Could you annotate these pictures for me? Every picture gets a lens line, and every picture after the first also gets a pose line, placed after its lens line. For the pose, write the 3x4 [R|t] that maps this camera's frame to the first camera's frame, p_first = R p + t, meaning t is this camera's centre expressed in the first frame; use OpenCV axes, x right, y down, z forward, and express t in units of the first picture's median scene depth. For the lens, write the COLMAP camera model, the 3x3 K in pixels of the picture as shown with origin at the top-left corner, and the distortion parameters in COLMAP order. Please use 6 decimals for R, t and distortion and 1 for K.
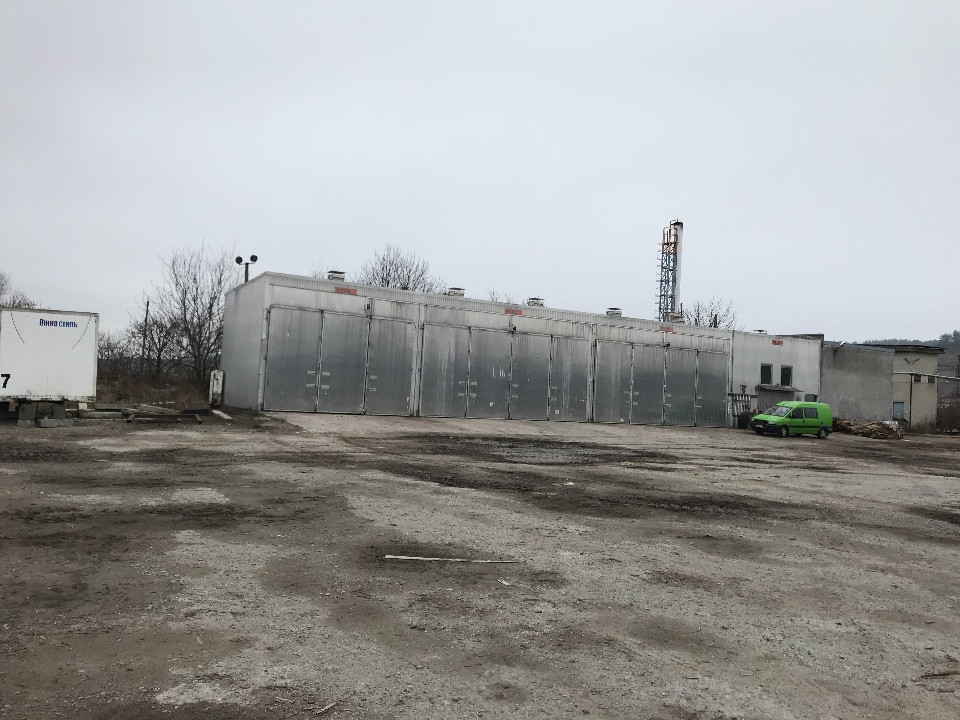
lens RADIAL K [[785.4, 0, 473.6], [0, 785.4, 356.6], [0, 0, 1]] dist [0.042452, -0.043874]
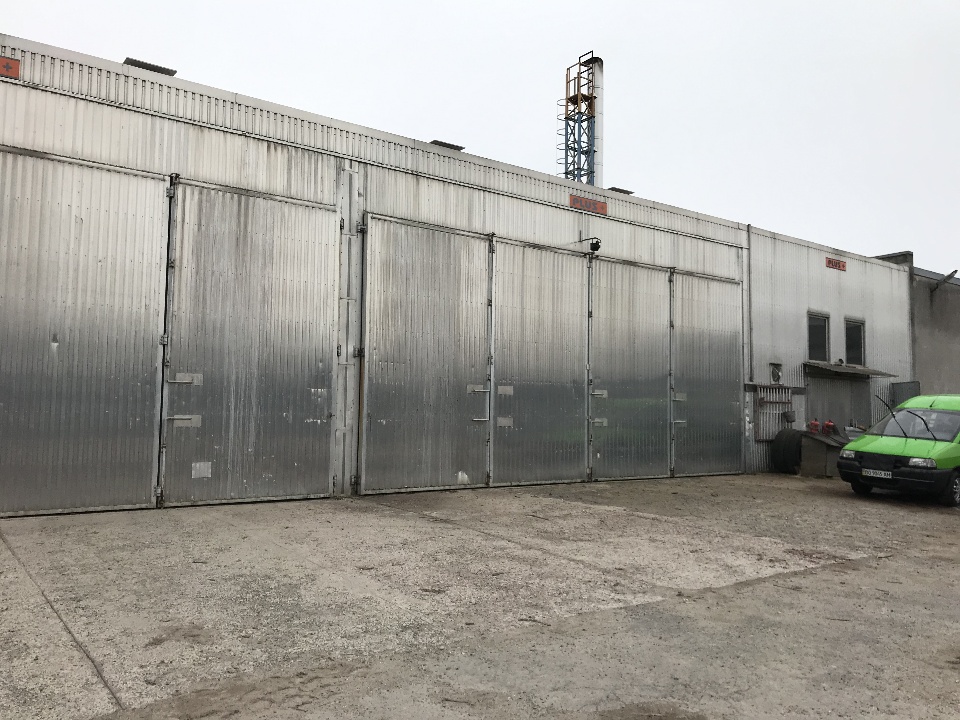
lens RADIAL K [[785.4, 0, 484.2], [0, 785.4, 359.3], [0, 0, 1]] dist [0.042452, -0.043874]
pose [[0.990871, -0.035768, 0.129982, 0.139514], [0.038786, 0.999032, -0.020760, 0.036105], [-0.129114, 0.025612, 0.991299, 0.610035]]
